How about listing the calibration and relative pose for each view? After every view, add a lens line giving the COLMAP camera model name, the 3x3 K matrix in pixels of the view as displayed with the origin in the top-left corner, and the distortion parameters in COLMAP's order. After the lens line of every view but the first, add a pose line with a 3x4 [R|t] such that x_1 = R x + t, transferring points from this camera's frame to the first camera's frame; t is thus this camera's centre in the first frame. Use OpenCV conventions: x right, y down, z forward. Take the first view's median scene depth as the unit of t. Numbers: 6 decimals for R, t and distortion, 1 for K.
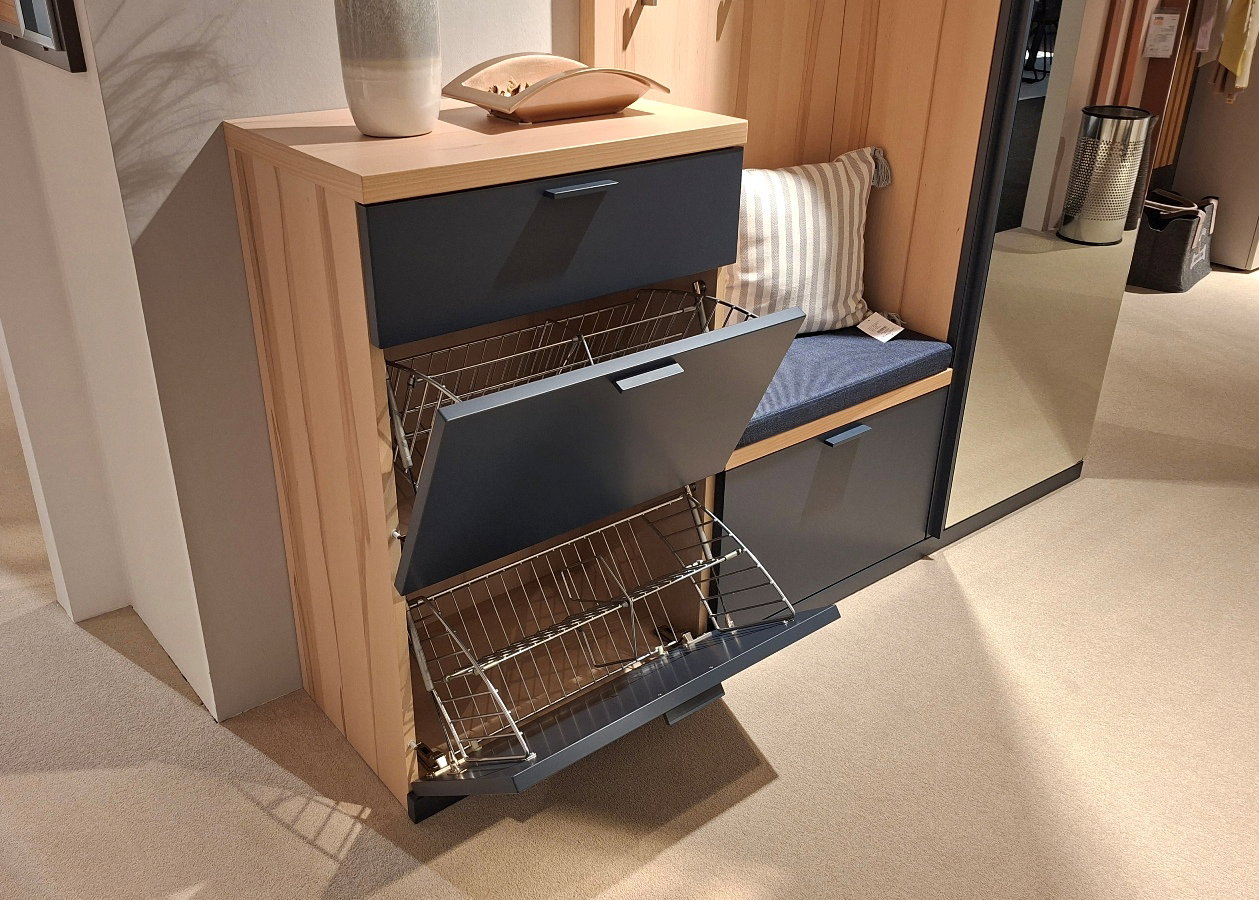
lens RADIAL K [[1011.0, 0, 614.3], [0, 1011.0, 413.0], [0, 0, 1]] dist [0.145818, -0.165825]
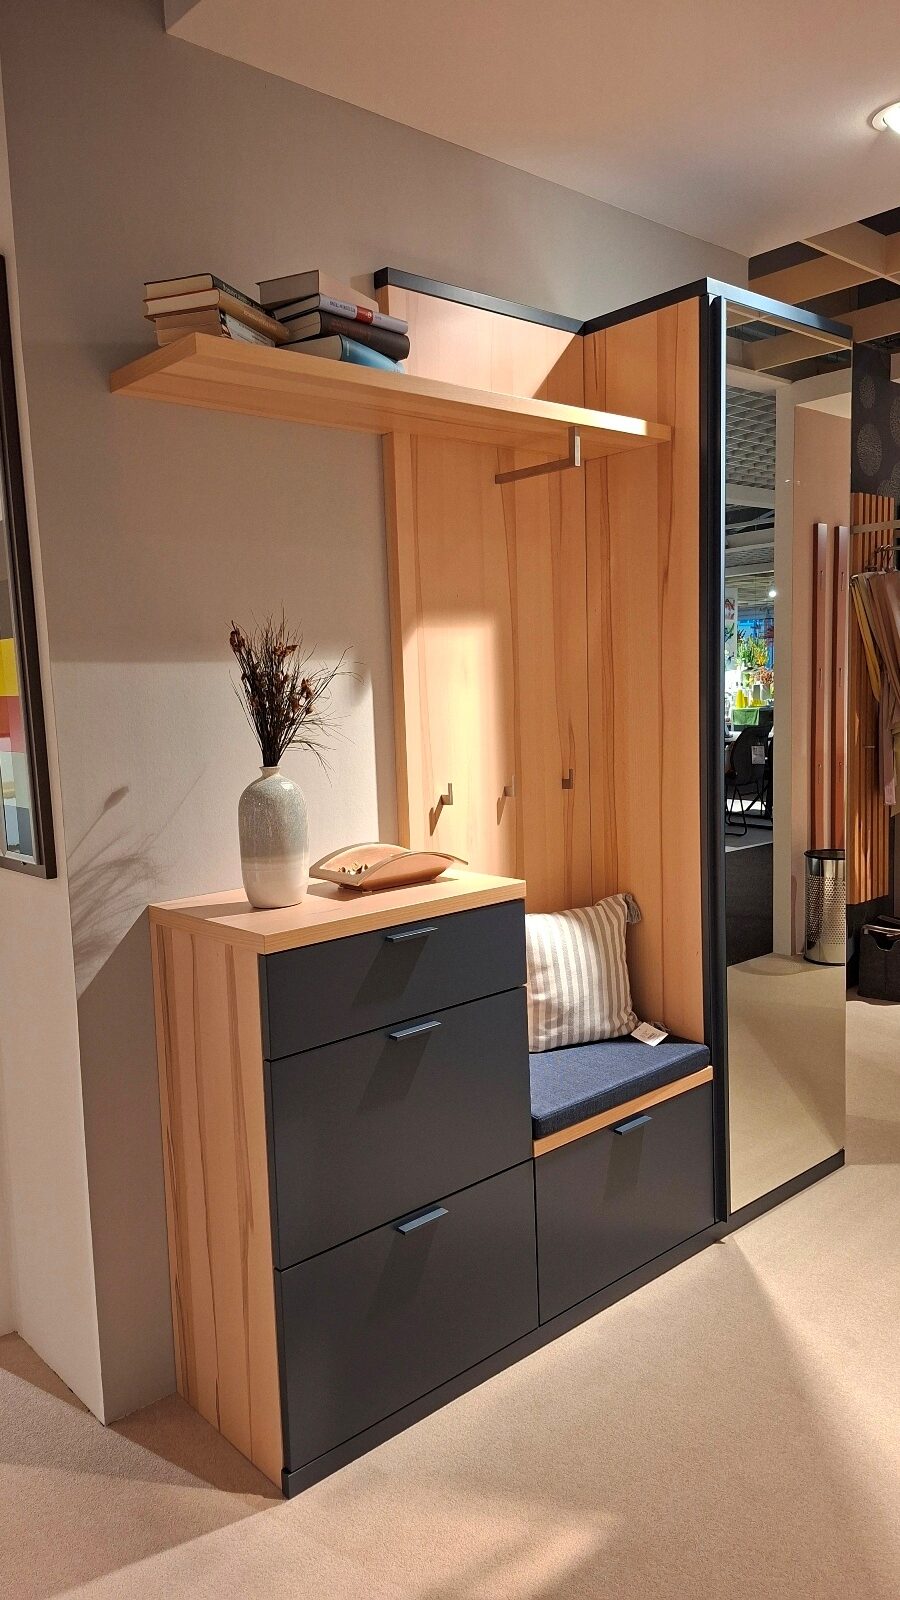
lens RADIAL K [[1063.8, 0, 450.0], [0, 1063.8, 800.0], [0, 0, 1]] dist [0.002096, -0.000568]
pose [[0.997169, -0.051641, 0.054654, -0.035314], [0.067187, 0.938279, -0.339292, 0.073868], [-0.033760, 0.342004, 0.939092, -0.304574]]
